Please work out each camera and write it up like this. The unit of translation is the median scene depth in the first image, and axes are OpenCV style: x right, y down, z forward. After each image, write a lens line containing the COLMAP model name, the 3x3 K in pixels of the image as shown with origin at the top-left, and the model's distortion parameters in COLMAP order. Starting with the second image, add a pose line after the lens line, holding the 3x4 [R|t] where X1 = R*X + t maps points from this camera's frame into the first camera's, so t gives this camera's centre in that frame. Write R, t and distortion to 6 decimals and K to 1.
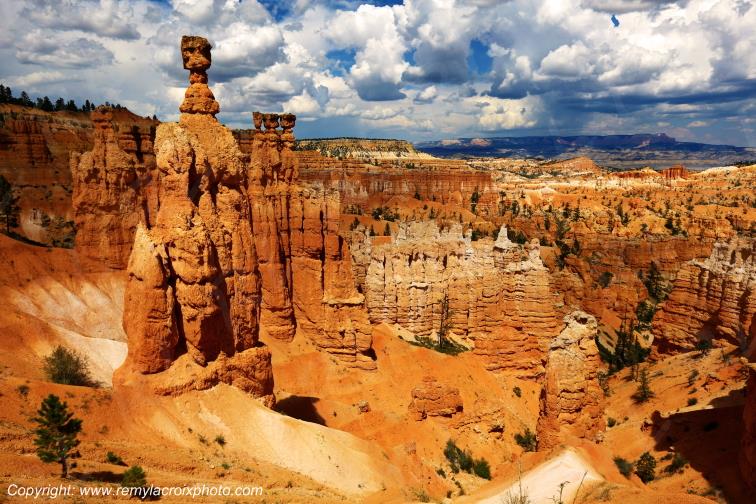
lens RADIAL K [[497.9, 0, 383.8], [0, 497.9, 240.5], [0, 0, 1]] dist [-0.015966, 0.038067]
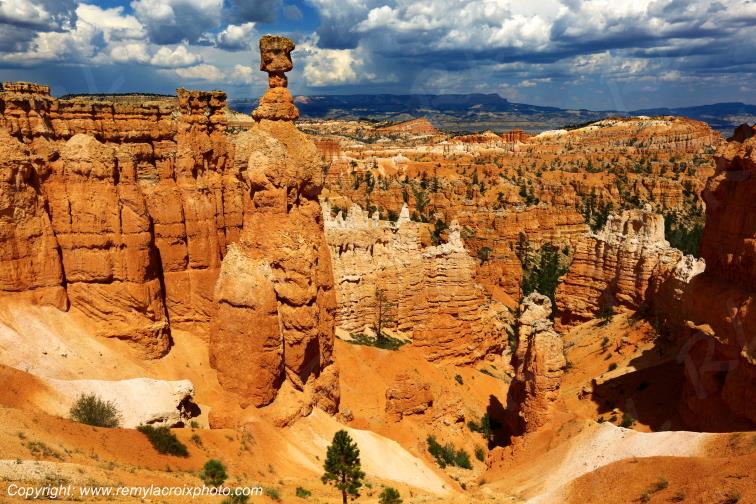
lens RADIAL K [[582.4, 0, 381.2], [0, 582.4, 241.1], [0, 0, 1]] dist [0.000938, 0.036385]
pose [[0.951668, -0.060383, 0.301136, -0.194126], [0.047832, 0.997658, 0.048887, -0.028086], [-0.303382, -0.032120, 0.952327, -0.032103]]
